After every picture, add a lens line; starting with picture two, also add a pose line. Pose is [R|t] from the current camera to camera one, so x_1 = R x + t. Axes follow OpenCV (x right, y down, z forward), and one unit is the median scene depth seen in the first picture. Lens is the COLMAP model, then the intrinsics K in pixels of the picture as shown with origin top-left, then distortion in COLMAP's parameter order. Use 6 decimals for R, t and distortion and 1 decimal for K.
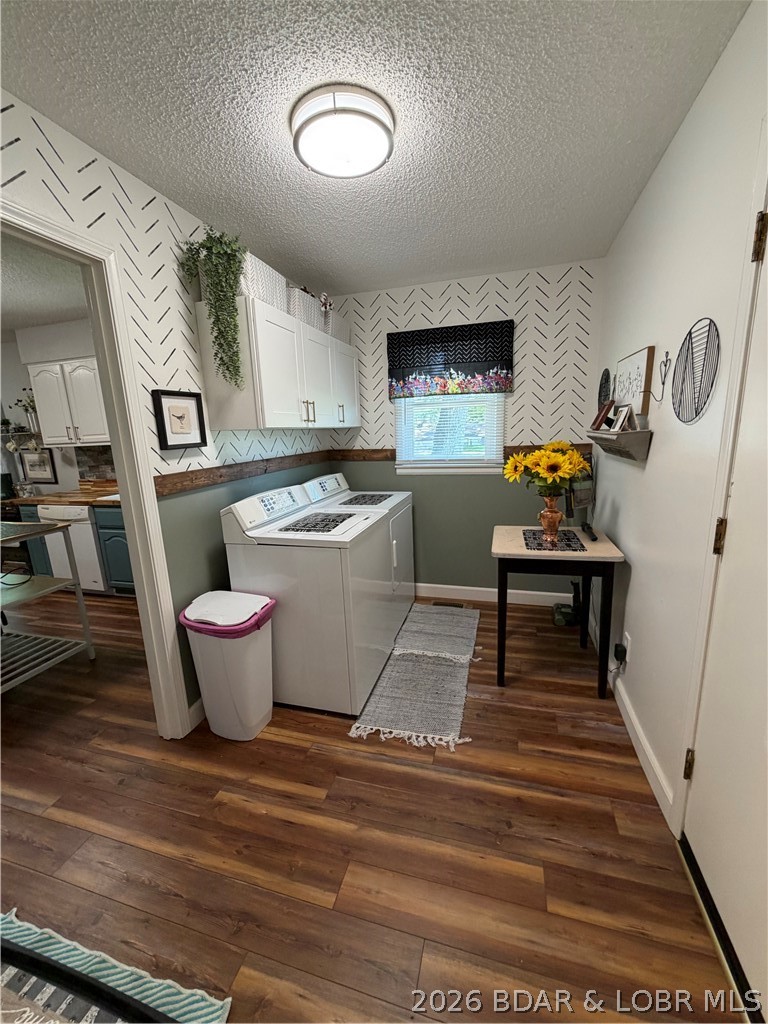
lens RADIAL K [[406.2, 0, 384.0], [0, 406.2, 512.0], [0, 0, 1]] dist [-0.011842, 0.000030]
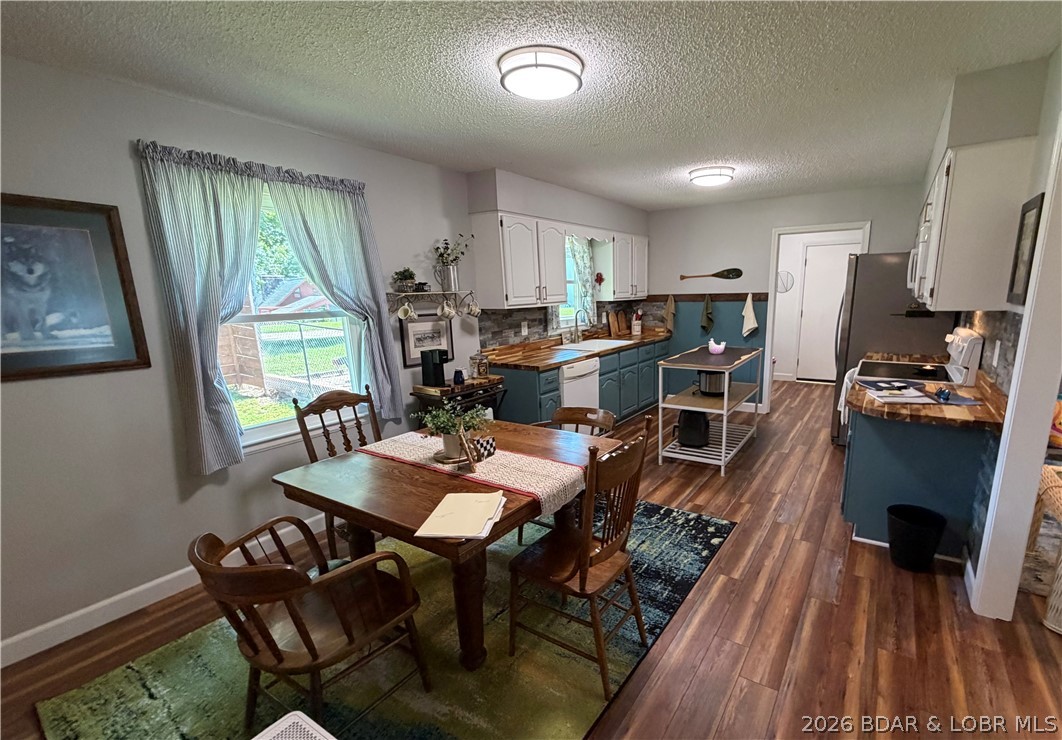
lens RADIAL K [[488.1, 0, 531.0], [0, 488.1, 370.0], [0, 0, 1]] dist [-0.000343, -0.000017]
pose [[0.295353, -0.110633, 0.948961, -1.681540], [0.191870, 0.979905, 0.054523, -0.076448], [-0.935923, 0.165974, 0.310645, 0.607607]]
